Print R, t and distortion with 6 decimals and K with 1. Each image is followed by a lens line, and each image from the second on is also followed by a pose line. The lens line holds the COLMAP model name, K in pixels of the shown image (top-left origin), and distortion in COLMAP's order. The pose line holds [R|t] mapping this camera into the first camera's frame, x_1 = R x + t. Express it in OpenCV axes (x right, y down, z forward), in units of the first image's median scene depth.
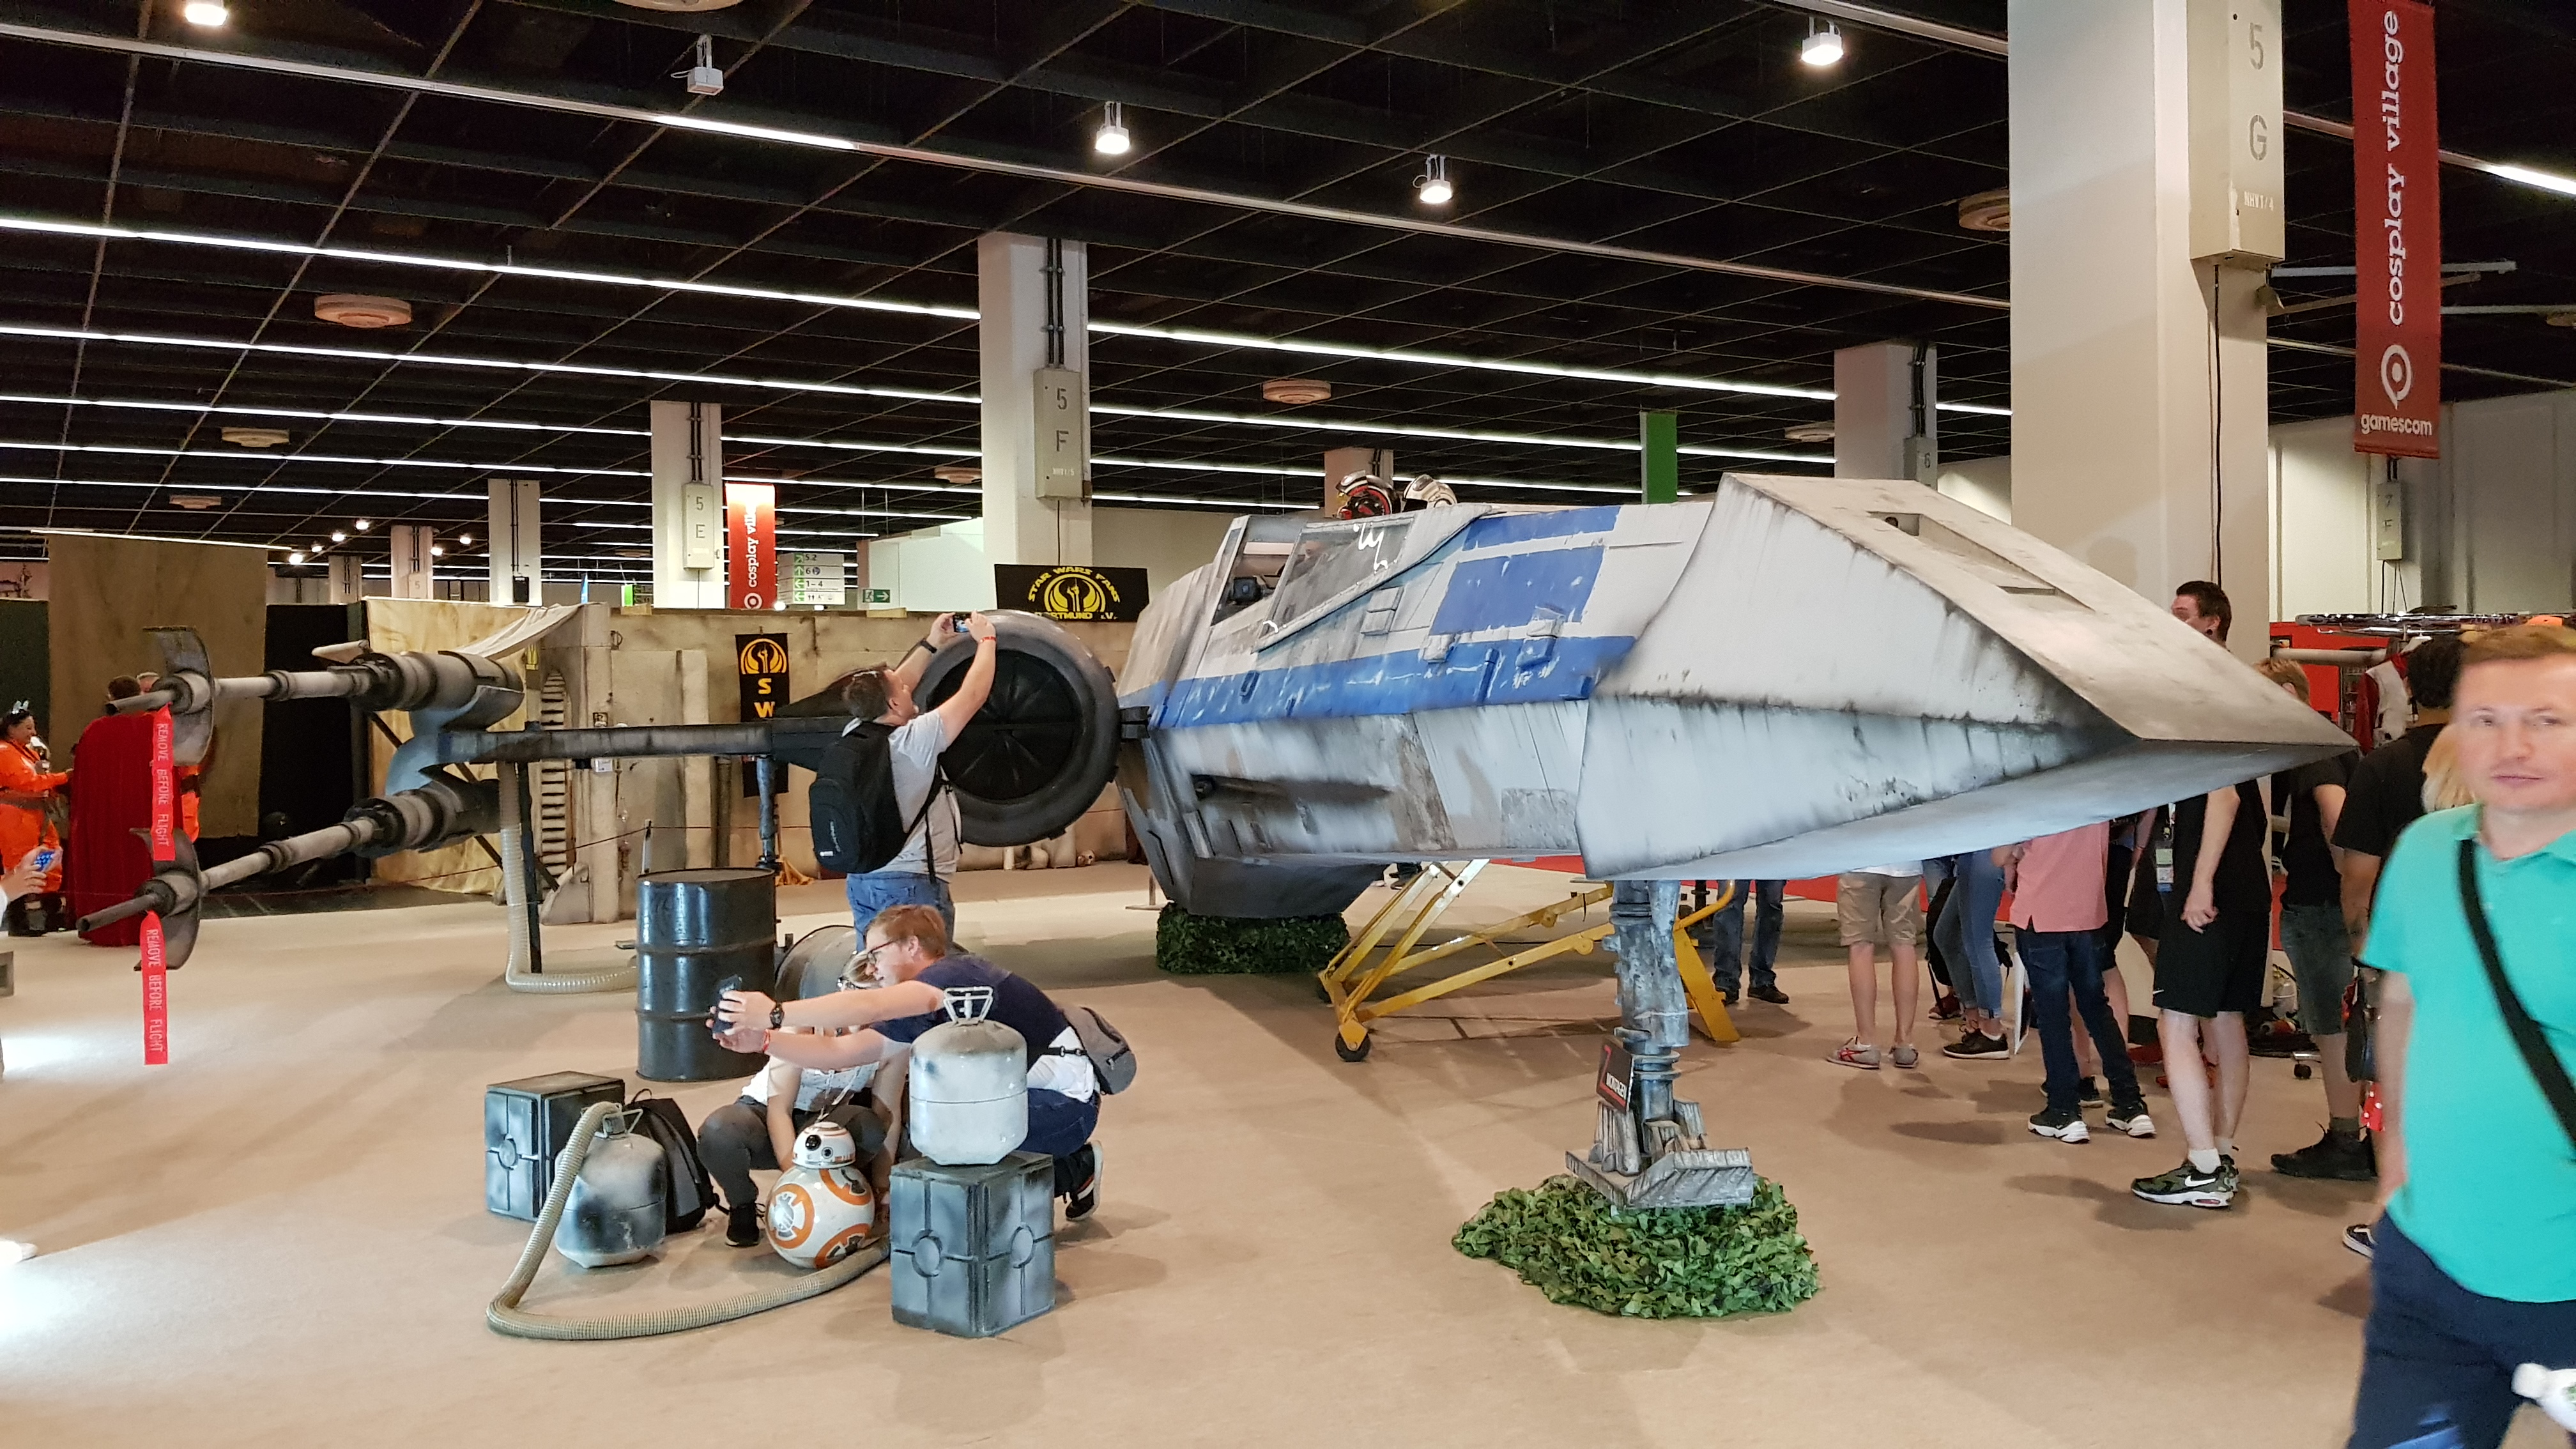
lens RADIAL K [[1988.5, 0, 1294.5], [0, 1988.5, 716.3], [0, 0, 1]] dist [0.017905, -0.075444]
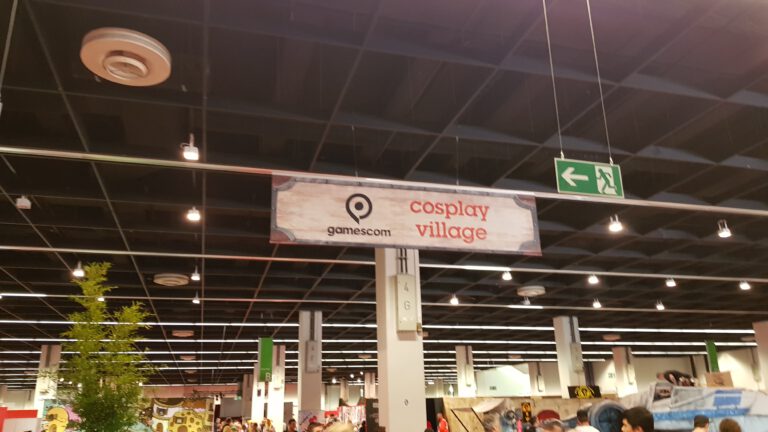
lens RADIAL K [[592.9, 0, 382.5], [0, 592.9, 222.3], [0, 0, 1]] dist [0.017905, -0.075444]
pose [[0.958597, -0.097083, -0.267706, -0.170603], [0.007709, 0.948594, -0.316401, -0.003003], [0.284662, 0.301238, 0.910068, -0.575889]]
